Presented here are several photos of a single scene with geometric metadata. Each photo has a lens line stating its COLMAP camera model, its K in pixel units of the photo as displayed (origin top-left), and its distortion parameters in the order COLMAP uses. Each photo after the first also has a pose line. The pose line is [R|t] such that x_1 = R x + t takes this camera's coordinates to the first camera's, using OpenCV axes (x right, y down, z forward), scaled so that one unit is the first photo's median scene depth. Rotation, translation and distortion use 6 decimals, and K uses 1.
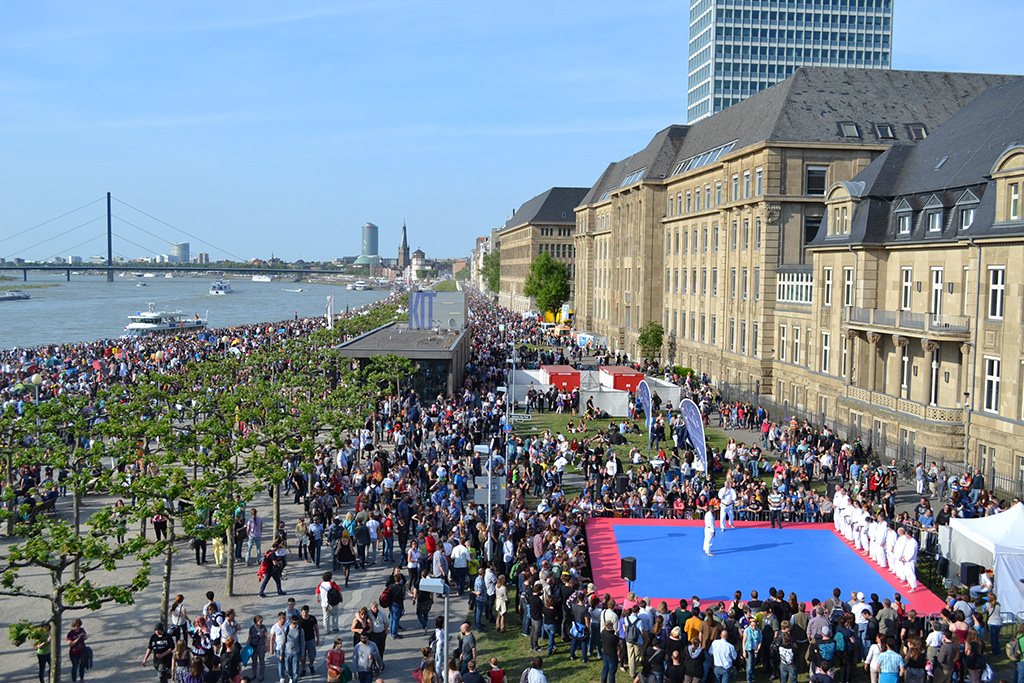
lens RADIAL K [[996.3, 0, 505.3], [0, 996.3, 334.5], [0, 0, 1]] dist [-0.017700, 0.000000]
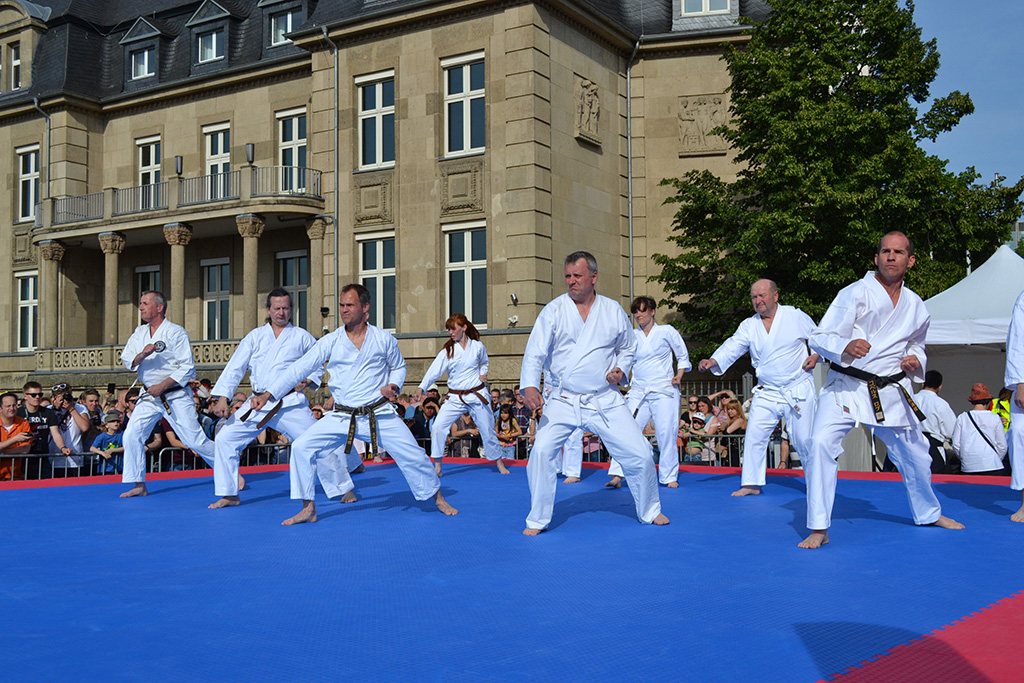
lens RADIAL K [[1074.6, 0, 510.3], [0, 1074.6, 341.2], [0, 0, 1]] dist [-0.017246, 0.000000]
pose [[0.611268, 0.019213, 0.791191, 0.050361], [0.079304, 0.993187, -0.085388, 0.123344], [-0.787441, 0.114939, 0.605579, 0.505610]]
